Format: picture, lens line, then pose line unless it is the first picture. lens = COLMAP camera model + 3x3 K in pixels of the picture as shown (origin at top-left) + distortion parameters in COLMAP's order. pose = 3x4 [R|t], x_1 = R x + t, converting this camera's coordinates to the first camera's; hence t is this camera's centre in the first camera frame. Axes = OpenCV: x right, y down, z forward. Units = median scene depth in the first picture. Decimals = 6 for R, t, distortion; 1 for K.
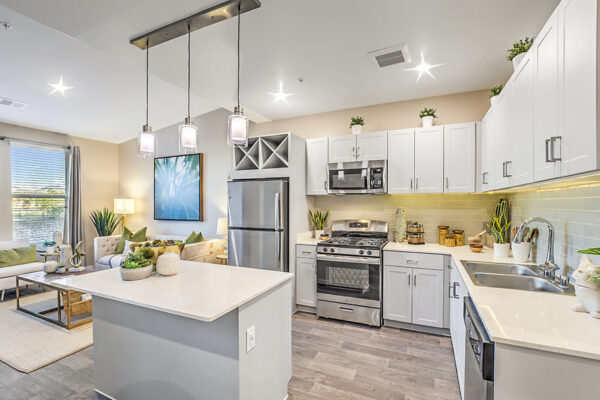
lens RADIAL K [[278.2, 0, 300.0], [0, 278.2, 200.0], [0, 0, 1]] dist [-0.000067, 0.000783]
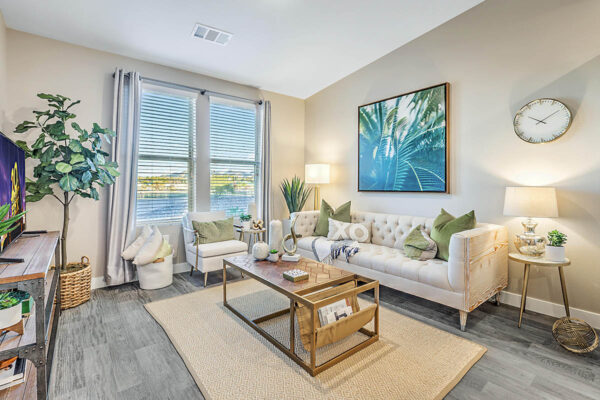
lens RADIAL K [[274.3, 0, 300.5], [0, 274.3, 181.0], [0, 0, 1]] dist [-0.001191, -0.000043]
pose [[0.915450, -0.002203, -0.402426, -0.397606], [-0.002947, 0.999922, -0.012177, 0.055294], [0.402422, 0.012333, 0.915371, 0.307357]]
